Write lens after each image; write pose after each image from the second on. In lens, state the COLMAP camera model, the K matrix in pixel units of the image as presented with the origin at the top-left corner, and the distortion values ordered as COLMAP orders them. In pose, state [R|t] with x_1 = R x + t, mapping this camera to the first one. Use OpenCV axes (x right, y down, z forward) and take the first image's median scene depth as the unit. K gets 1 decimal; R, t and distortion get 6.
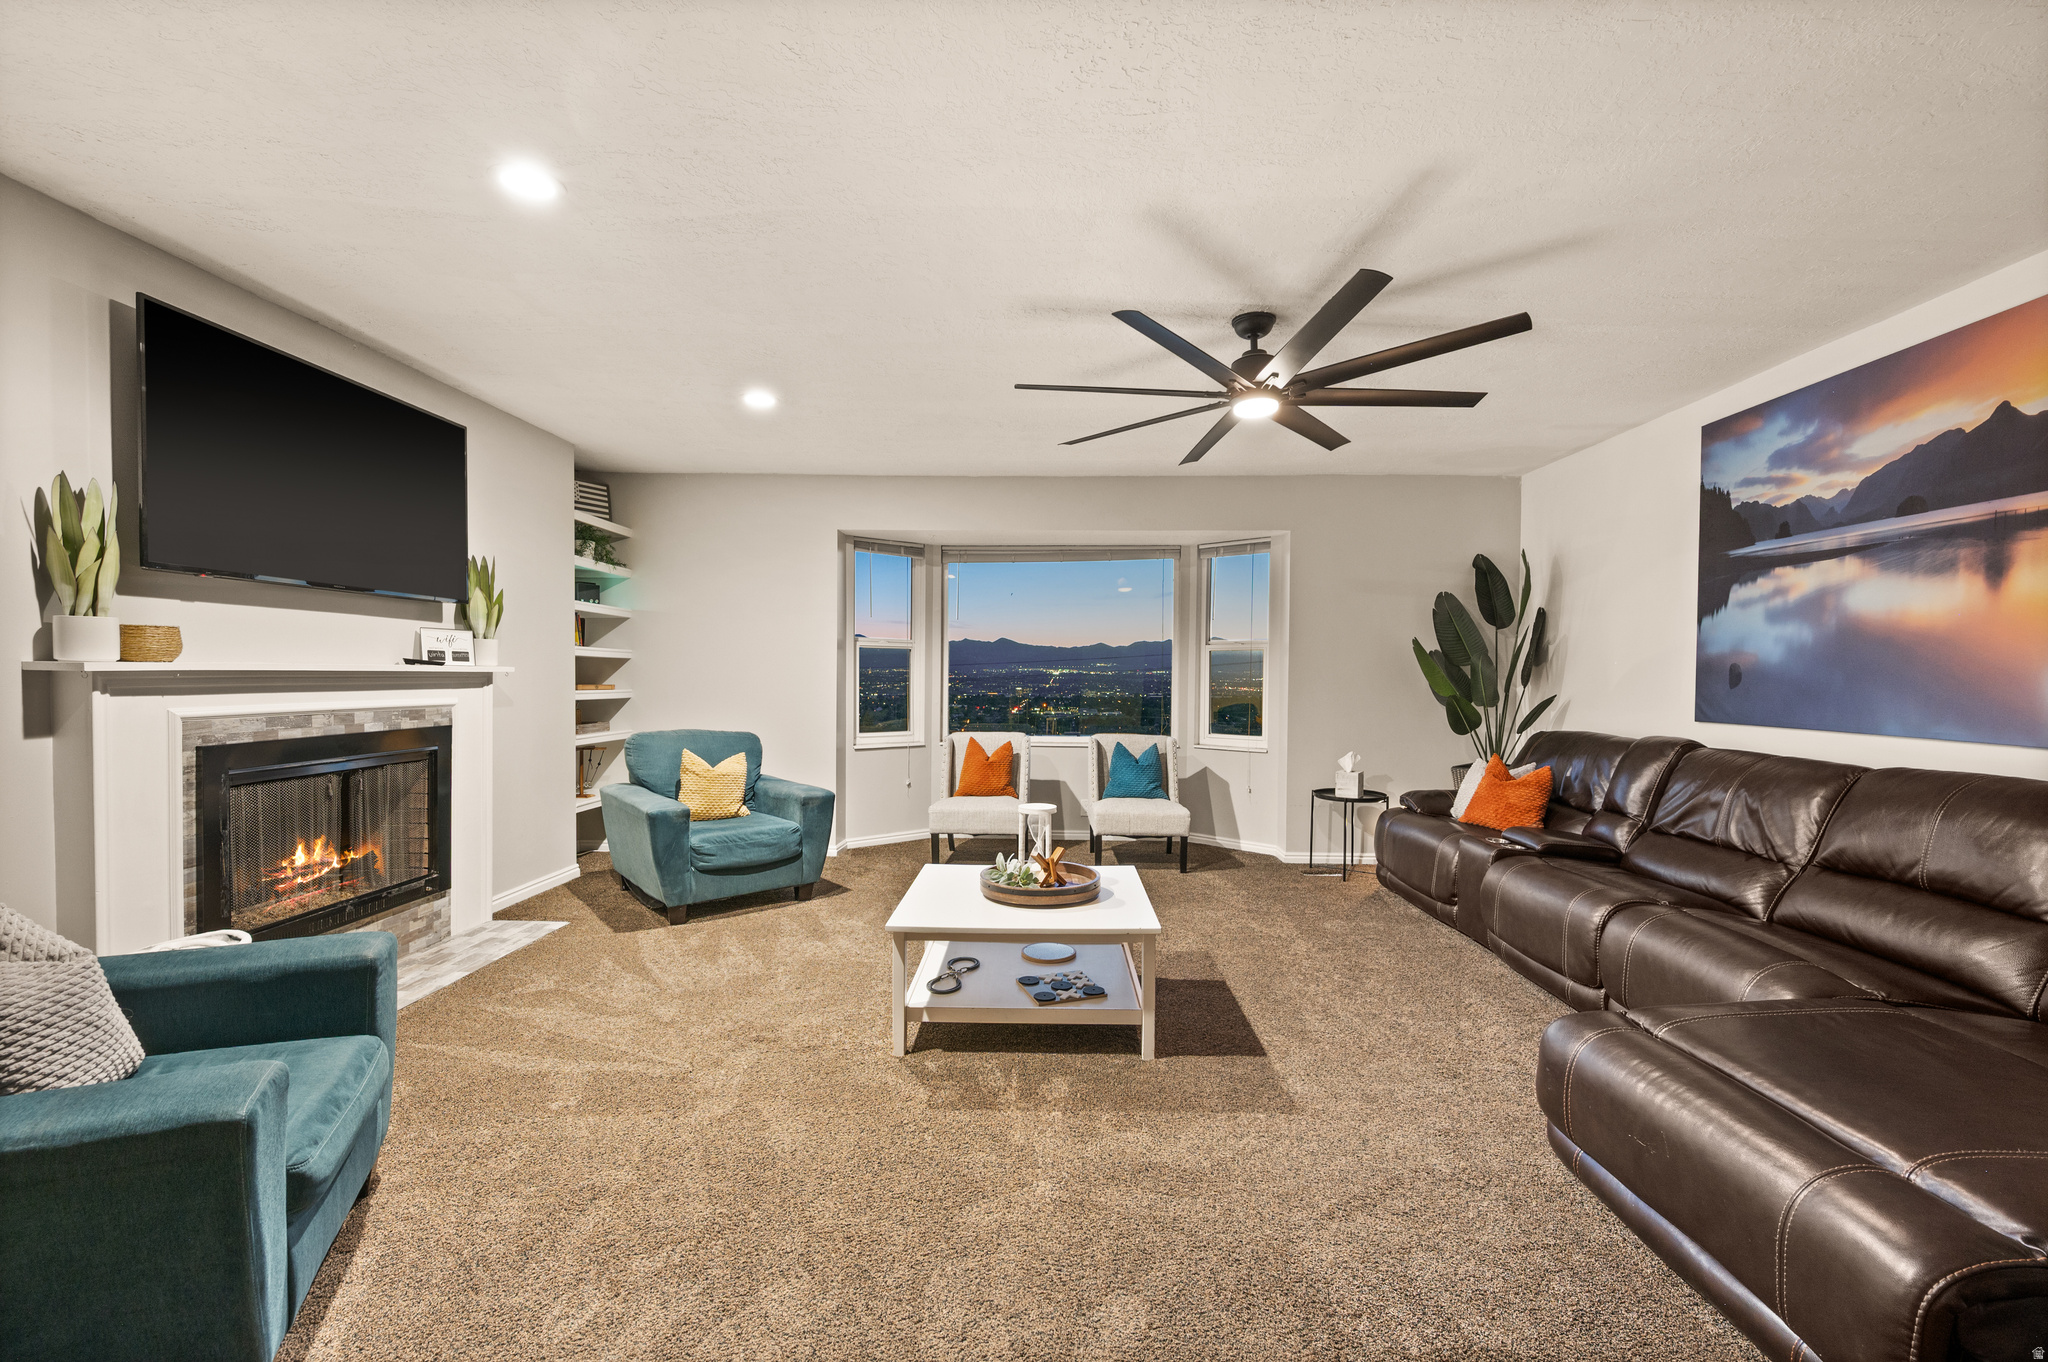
lens RADIAL K [[854.8, 0, 1026.0], [0, 854.8, 693.5], [0, 0, 1]] dist [0.004600, 0.000018]
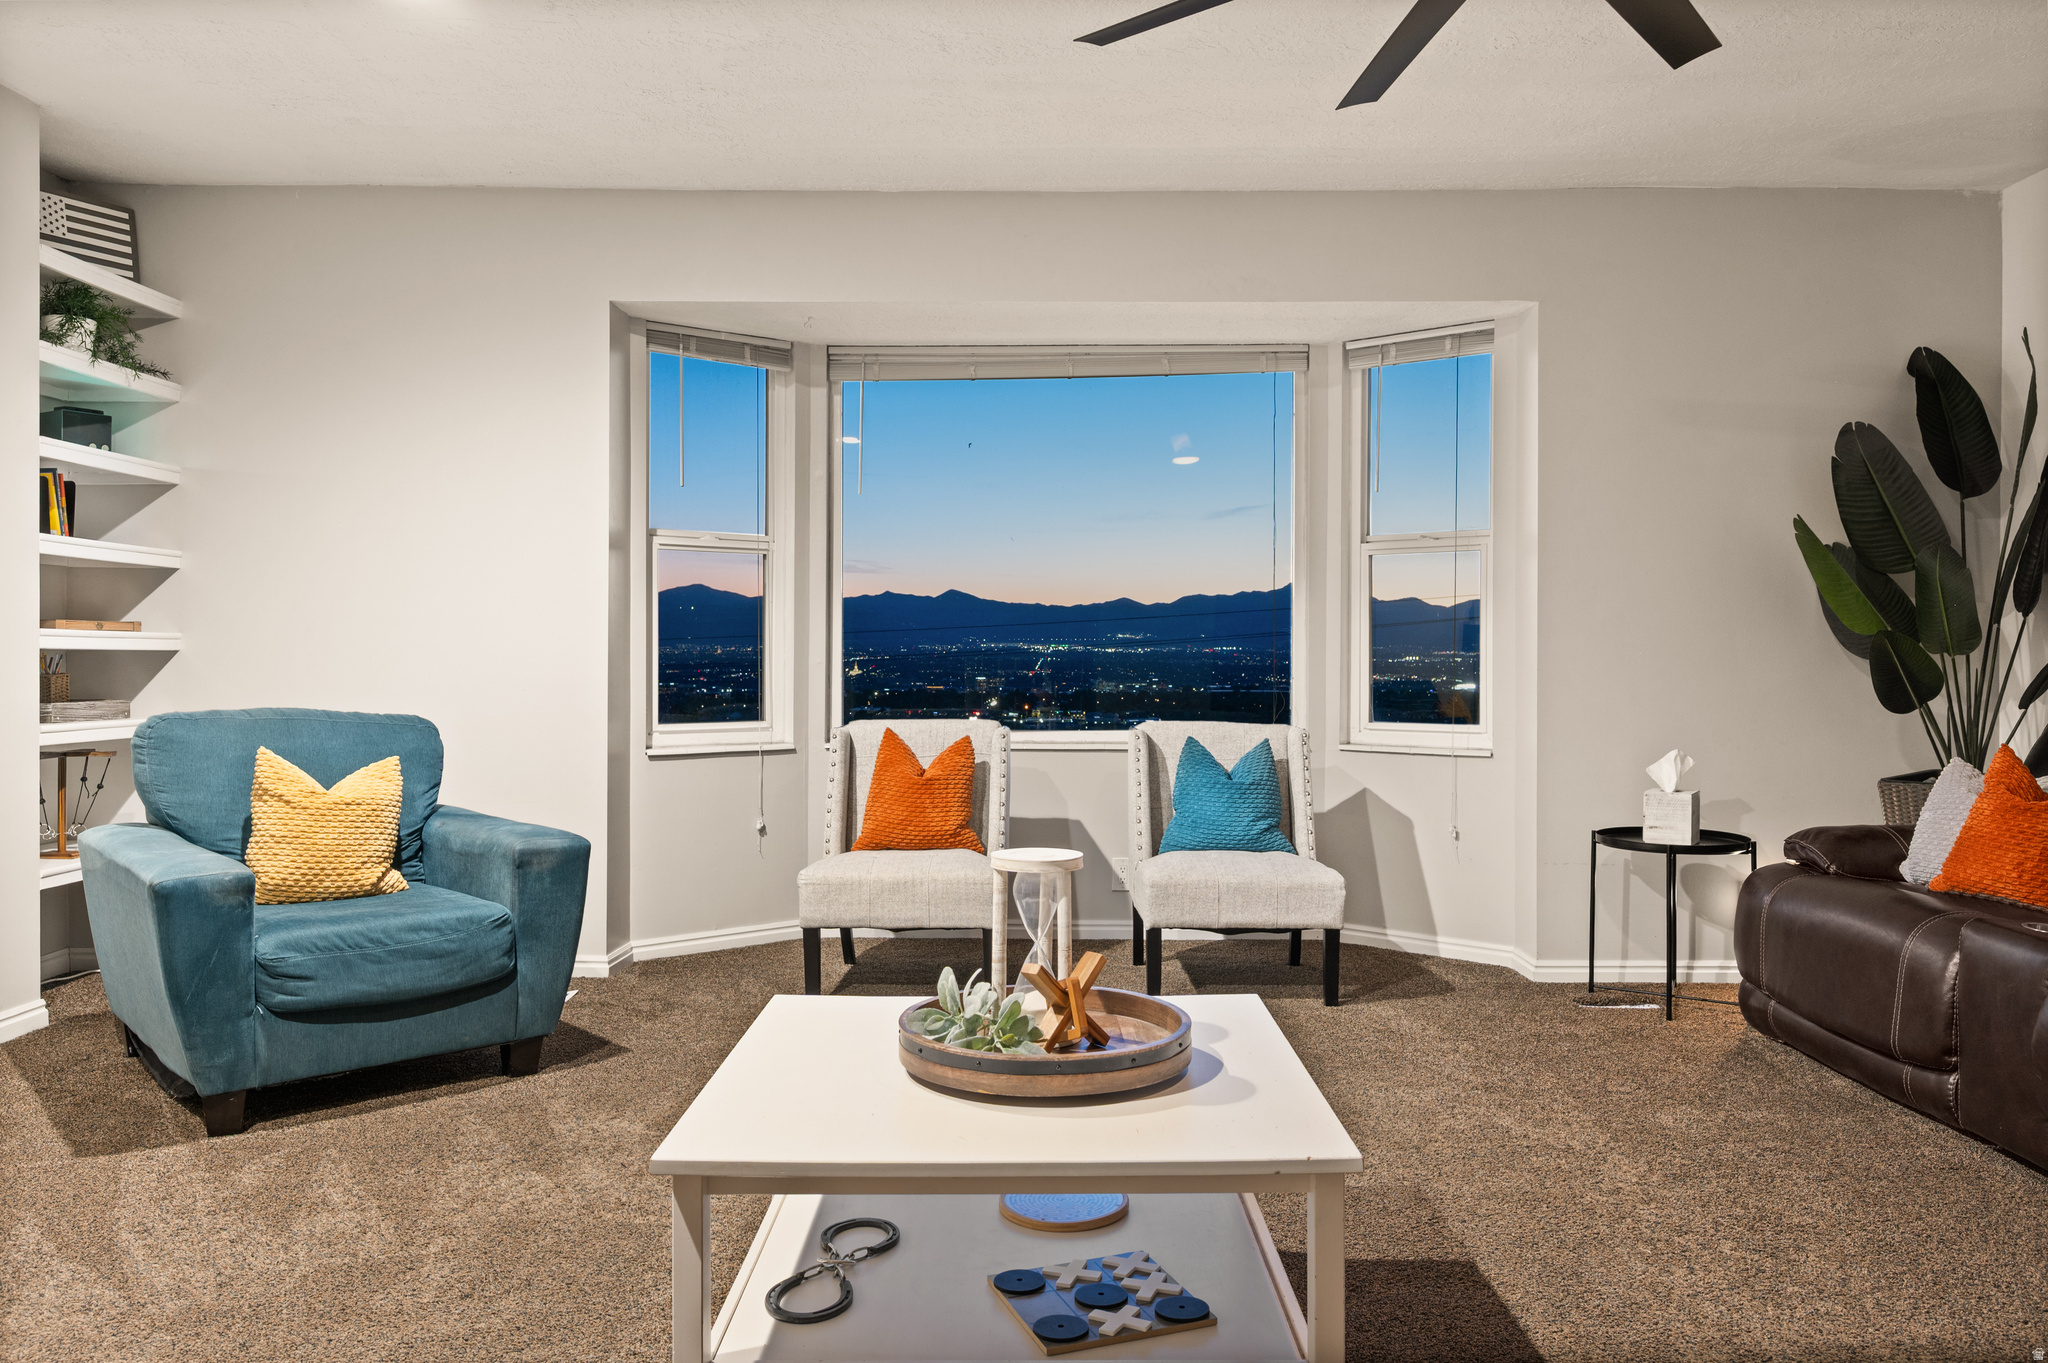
lens RADIAL K [[1497.4, 0, 1022.4], [0, 1497.4, 661.4], [0, 0, 1]] dist [-0.006193, 0.009299]
pose [[0.999799, -0.005551, 0.019260, -0.004323], [0.005878, 0.999839, -0.016968, 0.031967], [-0.019162, 0.017078, 0.999671, 0.171536]]
